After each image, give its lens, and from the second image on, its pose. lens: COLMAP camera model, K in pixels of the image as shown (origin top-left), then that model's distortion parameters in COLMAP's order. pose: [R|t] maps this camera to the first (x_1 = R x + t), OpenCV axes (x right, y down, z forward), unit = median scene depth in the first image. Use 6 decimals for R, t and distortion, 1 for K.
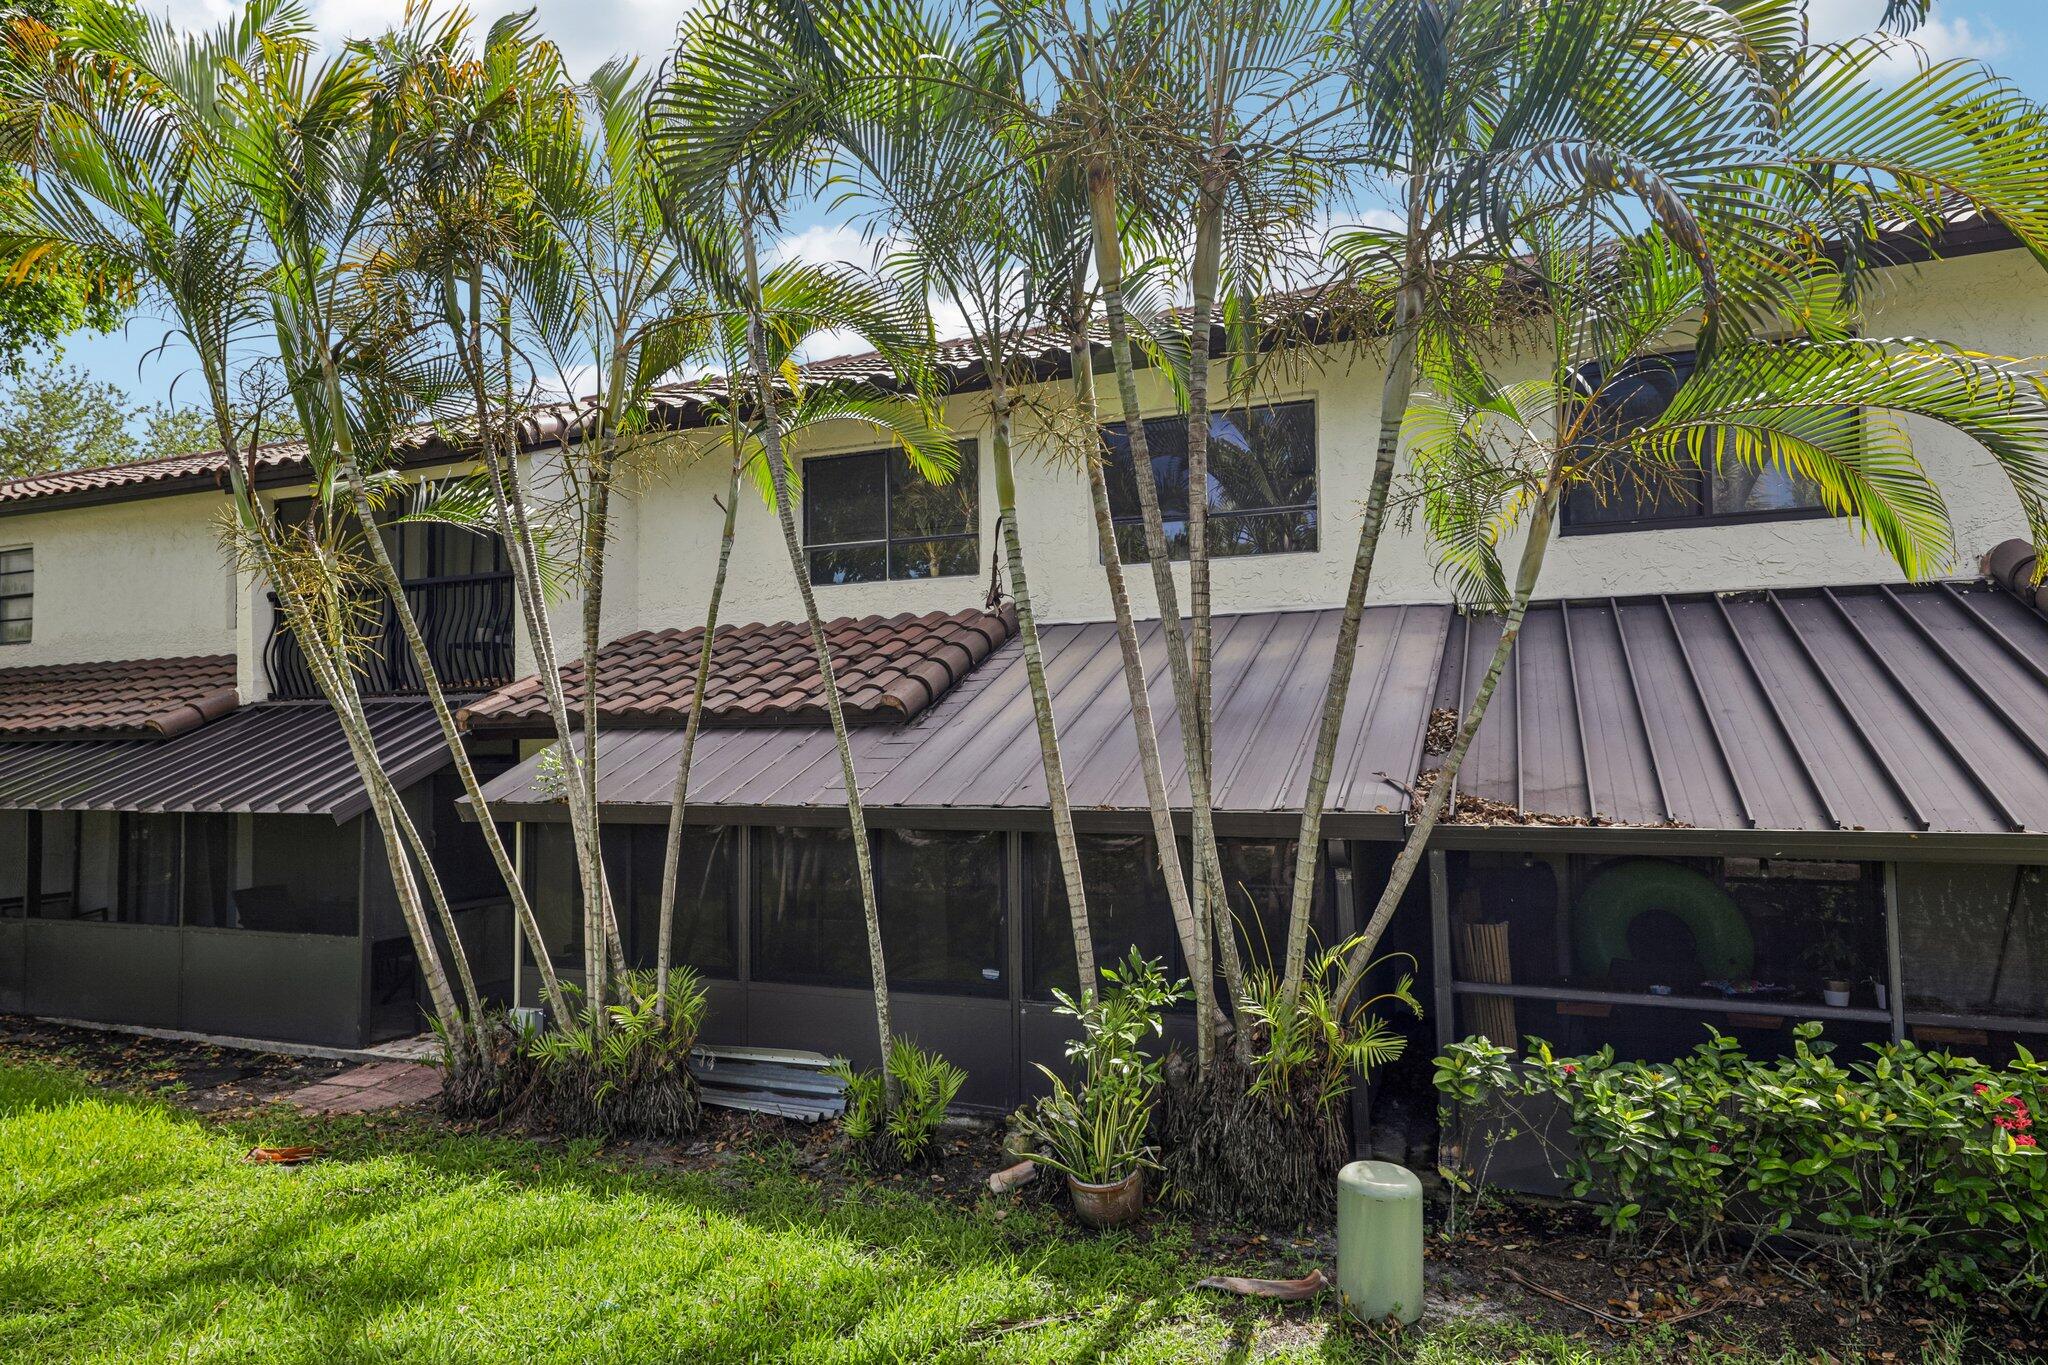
lens RADIAL K [[1177.5, 0, 1020.9], [0, 1177.5, 686.4], [0, 0, 1]] dist [0.016460, 0.002049]
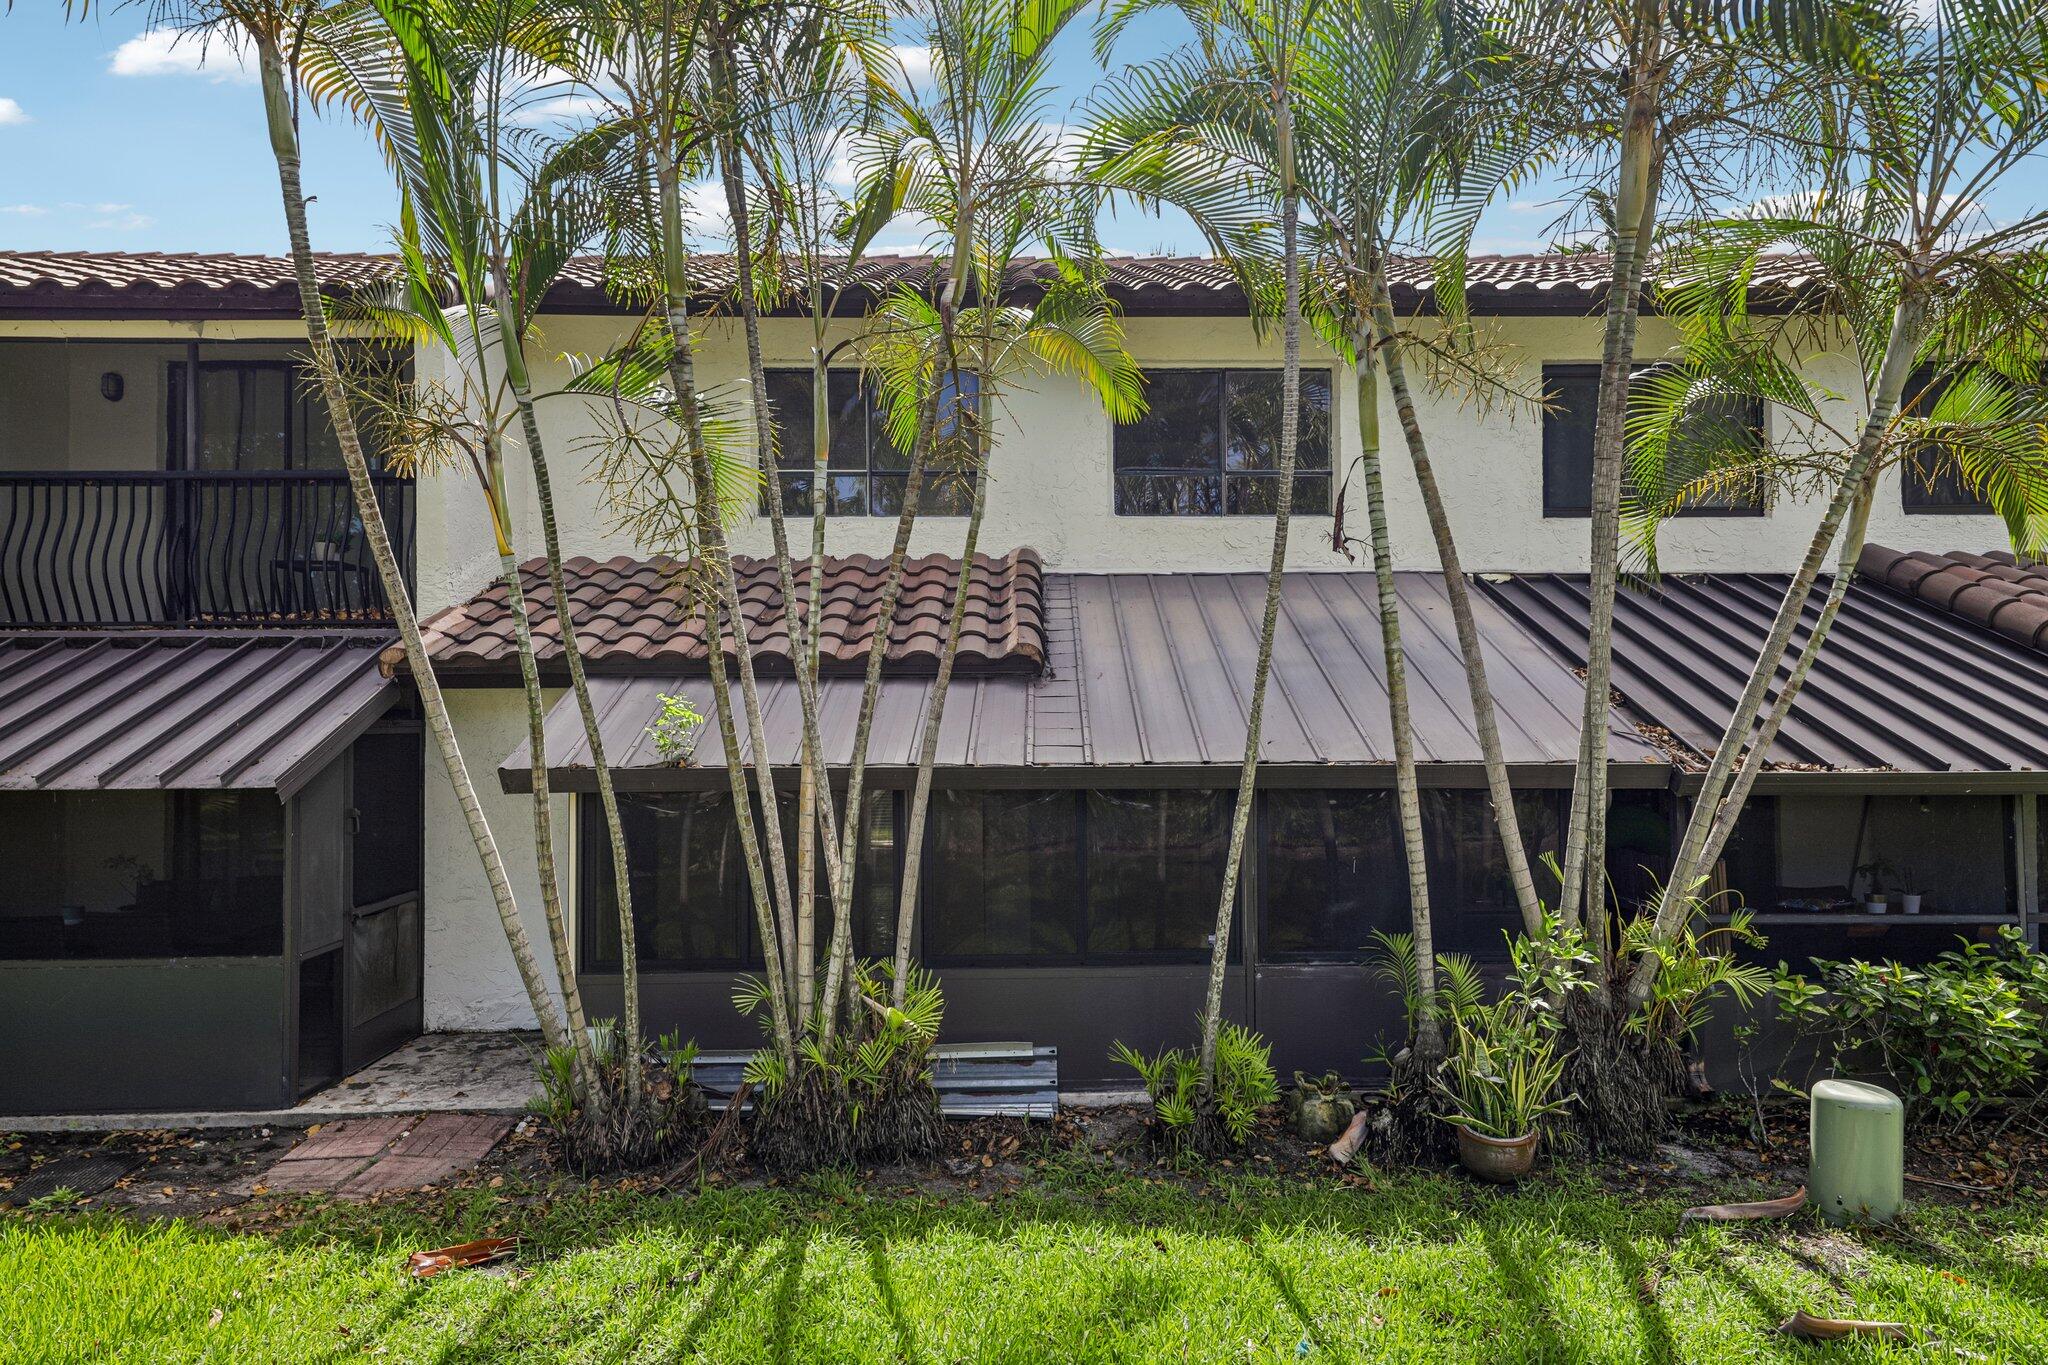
lens RADIAL K [[1177.5, 0, 1021.7], [0, 1177.5, 691.0], [0, 0, 1]] dist [0.016460, 0.002049]
pose [[0.920562, 0.009303, 0.390485, -0.458158], [-0.023655, 0.999209, 0.031960, 0.014729], [-0.389879, -0.038658, 0.920054, 0.166515]]
